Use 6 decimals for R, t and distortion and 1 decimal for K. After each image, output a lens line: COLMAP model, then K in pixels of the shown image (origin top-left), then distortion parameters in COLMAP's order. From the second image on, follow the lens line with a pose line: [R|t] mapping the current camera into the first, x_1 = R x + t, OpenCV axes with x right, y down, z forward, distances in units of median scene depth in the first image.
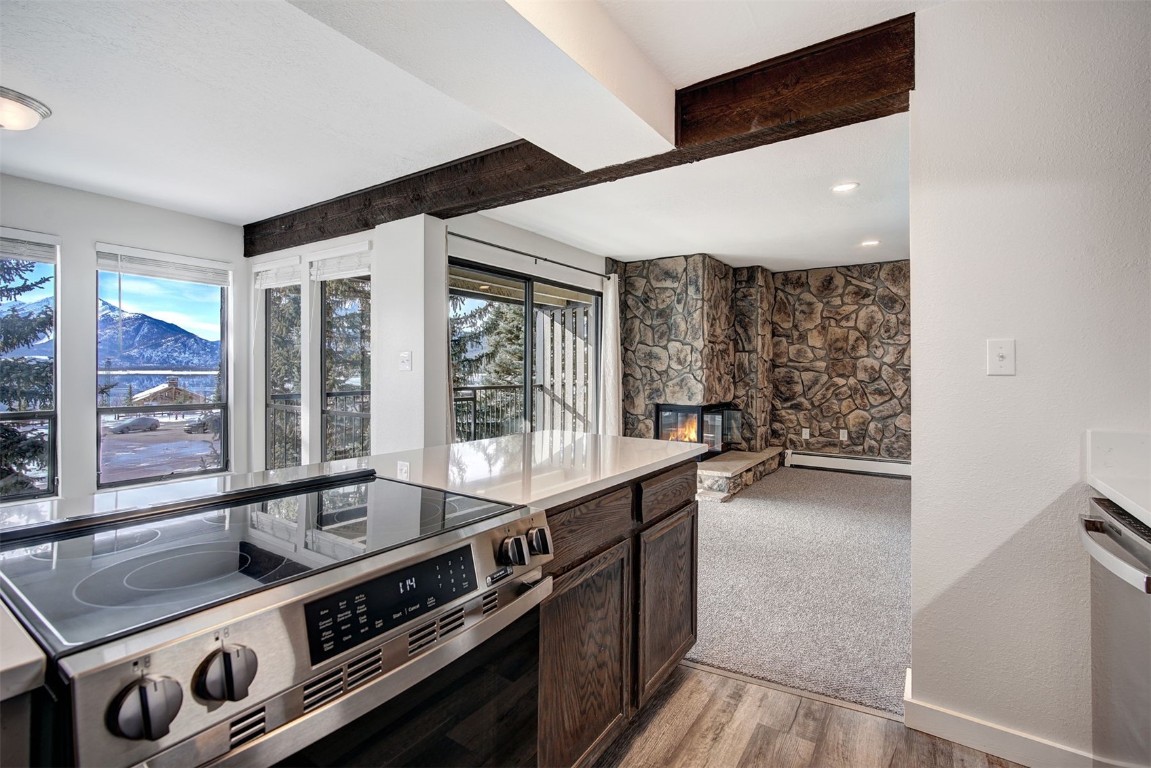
lens RADIAL K [[523.5, 0, 577.3], [0, 523.5, 369.5], [0, 0, 1]] dist [-0.001530, -0.000290]
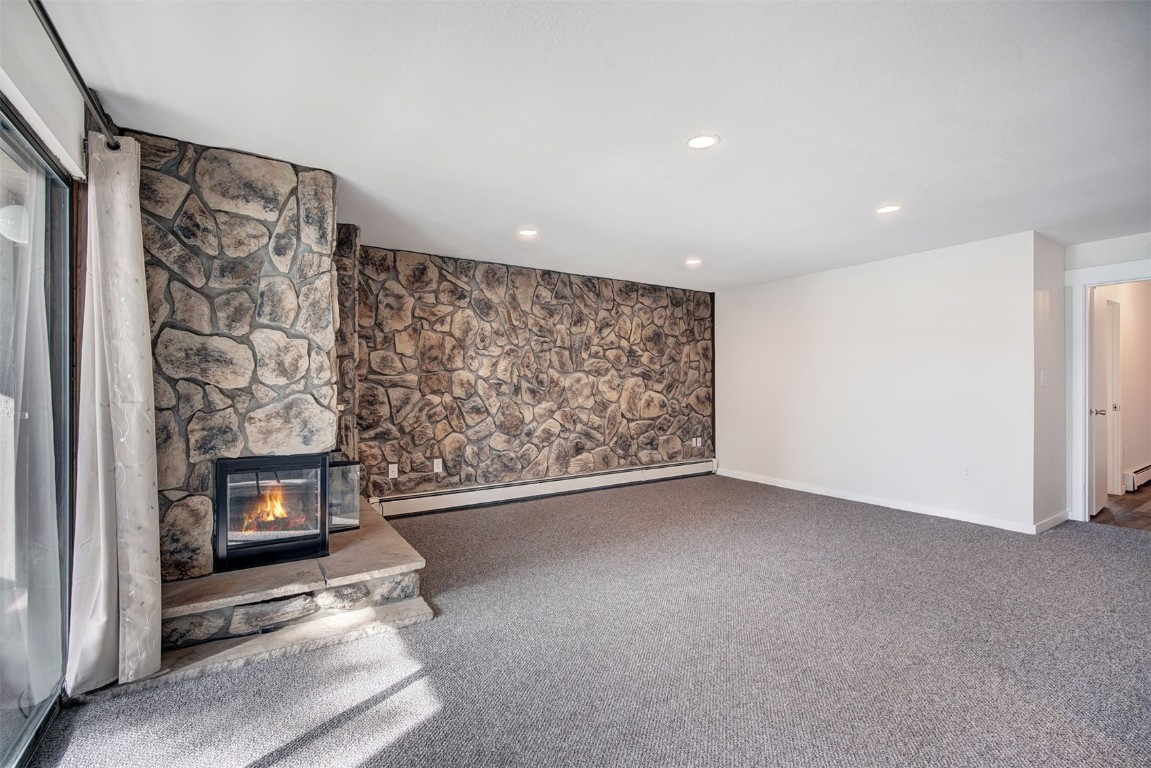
lens RADIAL K [[516.1, 0, 575.5], [0, 516.1, 384.0], [0, 0, 1]] dist [0.000106, -0.000183]
pose [[0.392741, -0.003567, 0.919642, -0.139557], [0.004455, 0.999988, 0.001976, -0.001125], [-0.919638, 0.003321, 0.392752, 0.498826]]
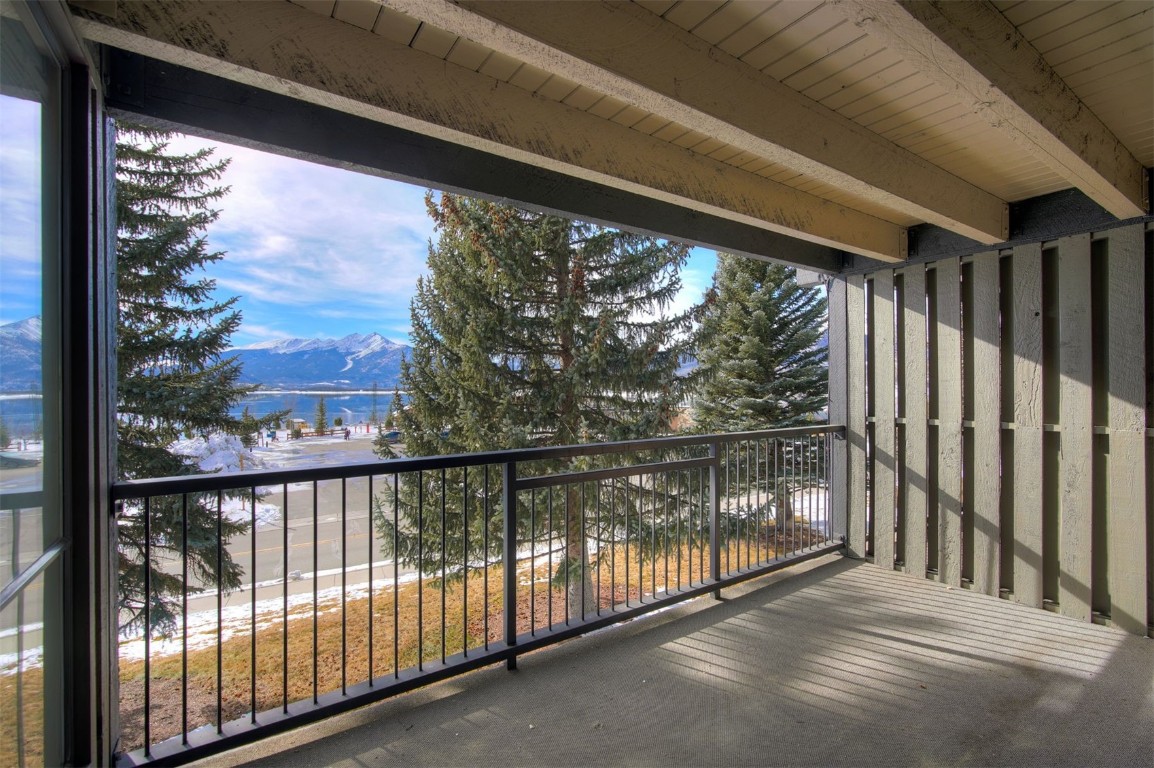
lens RADIAL K [[517.5, 0, 577.0], [0, 517.5, 384.0], [0, 0, 1]] dist [0.000106, -0.000183]
pose [[0.928195, -0.009097, -0.371982, -0.171472], [0.005958, 0.999936, -0.009589, -0.011704], [0.372046, 0.006684, 0.928190, 0.648522]]
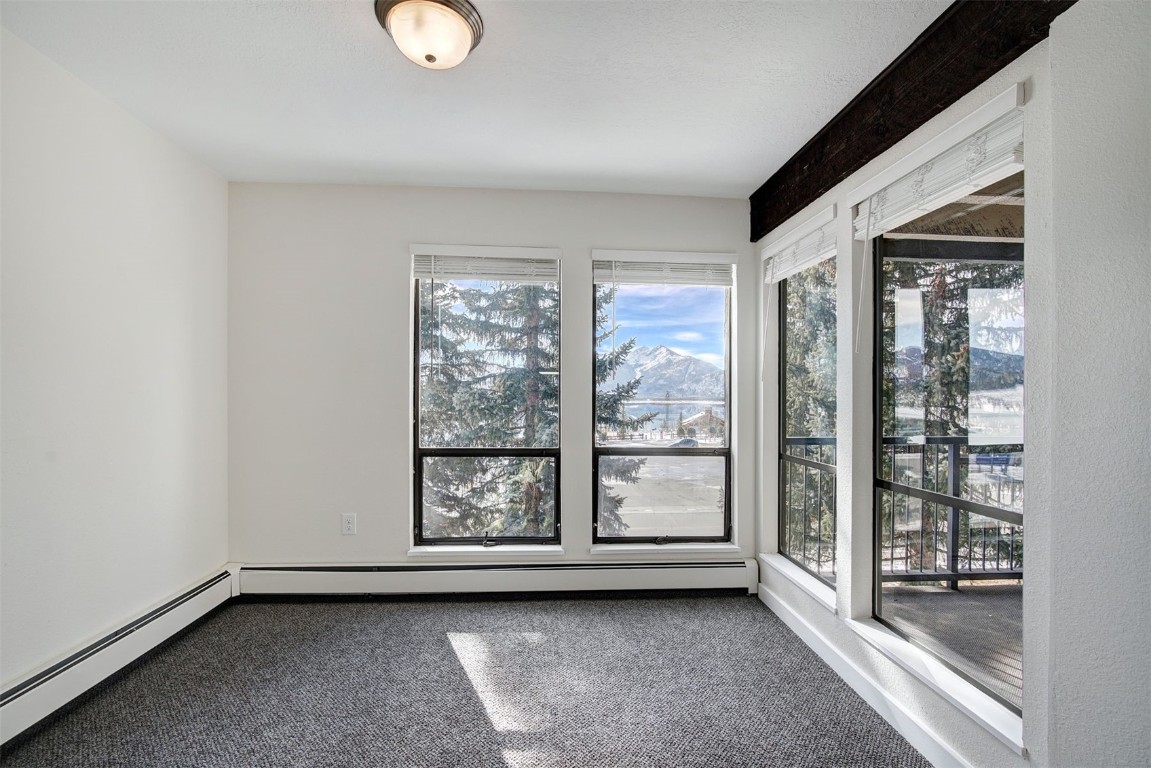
lens RADIAL K [[519.6, 0, 575.2], [0, 519.6, 398.9], [0, 0, 1]] dist [-0.000722, -0.000078]
pose [[0.612281, 0.002106, -0.790638, -0.172359], [-0.004455, 0.999990, -0.000786, -0.002649], [0.790628, 0.004004, 0.612284, 0.290676]]
